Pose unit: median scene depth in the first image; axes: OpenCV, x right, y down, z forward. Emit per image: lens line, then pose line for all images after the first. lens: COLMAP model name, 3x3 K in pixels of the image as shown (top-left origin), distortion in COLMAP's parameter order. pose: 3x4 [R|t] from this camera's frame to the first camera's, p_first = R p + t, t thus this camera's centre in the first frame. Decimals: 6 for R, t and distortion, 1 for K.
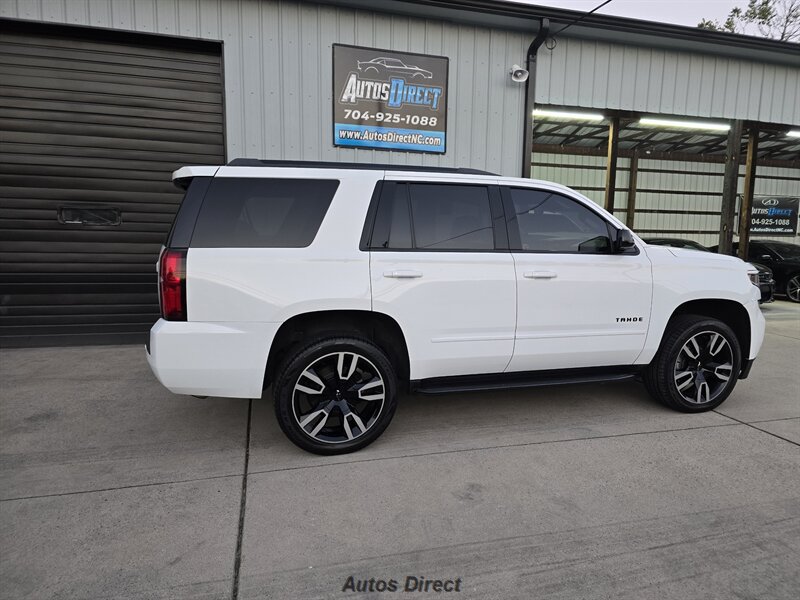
lens RADIAL K [[531.7, 0, 410.8], [0, 531.7, 305.1], [0, 0, 1]] dist [0.074003, -0.067313]
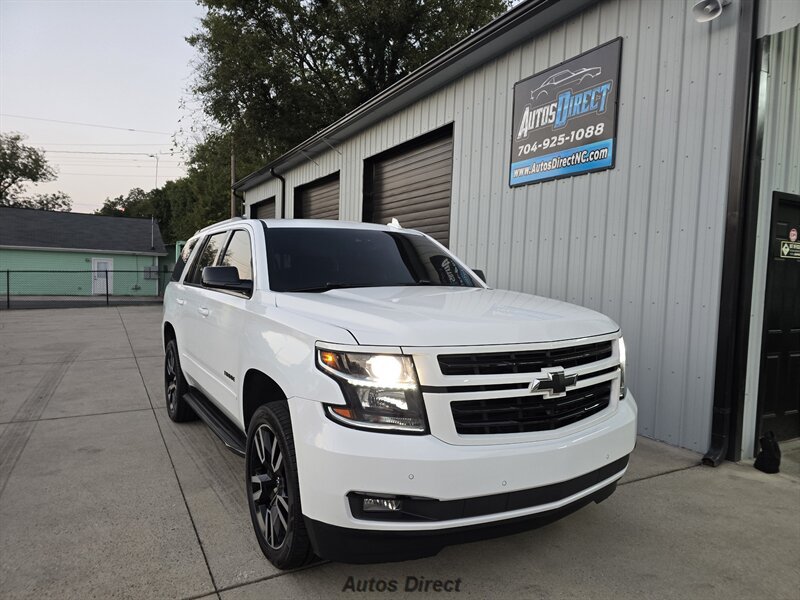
lens RADIAL K [[531.2, 0, 404.9], [0, 531.2, 302.7], [0, 0, 1]] dist [0.077827, -0.071887]
pose [[0.234467, 0.042852, -0.971179, 0.742148], [-0.139827, 0.990126, 0.009930, -0.076266], [0.962015, 0.133469, 0.238144, 0.616561]]
